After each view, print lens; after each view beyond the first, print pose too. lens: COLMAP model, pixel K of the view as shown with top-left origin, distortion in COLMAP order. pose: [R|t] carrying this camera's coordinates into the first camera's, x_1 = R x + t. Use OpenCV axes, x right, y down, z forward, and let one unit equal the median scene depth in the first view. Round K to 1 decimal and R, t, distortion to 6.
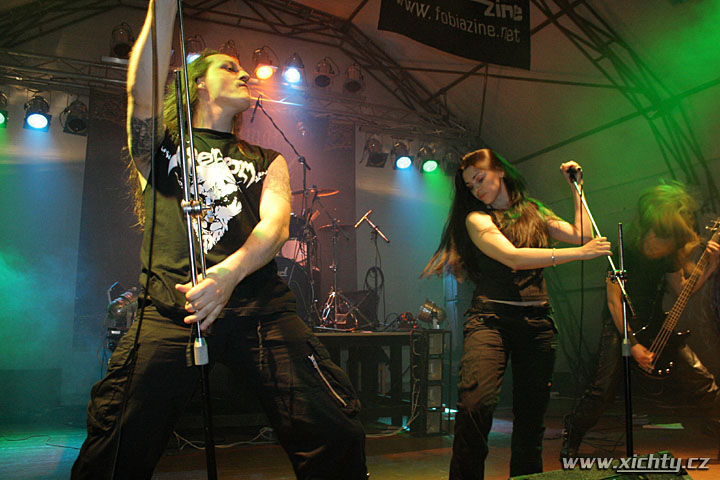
lens RADIAL K [[592.6, 0, 361.0], [0, 592.6, 248.8], [0, 0, 1]] dist [-0.162549, 0.144088]
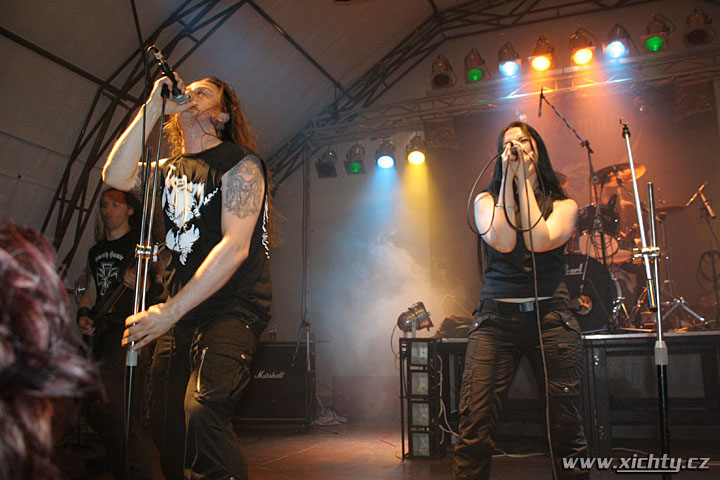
lens RADIAL K [[592.6, 0, 361.0], [0, 592.6, 248.8], [0, 0, 1]] dist [-0.162549, 0.144088]
pose [[0.699935, -0.124538, -0.703265, 0.184250], [0.114786, 0.991495, -0.061337, 0.016196], [0.704922, -0.037793, 0.708277, 0.087040]]
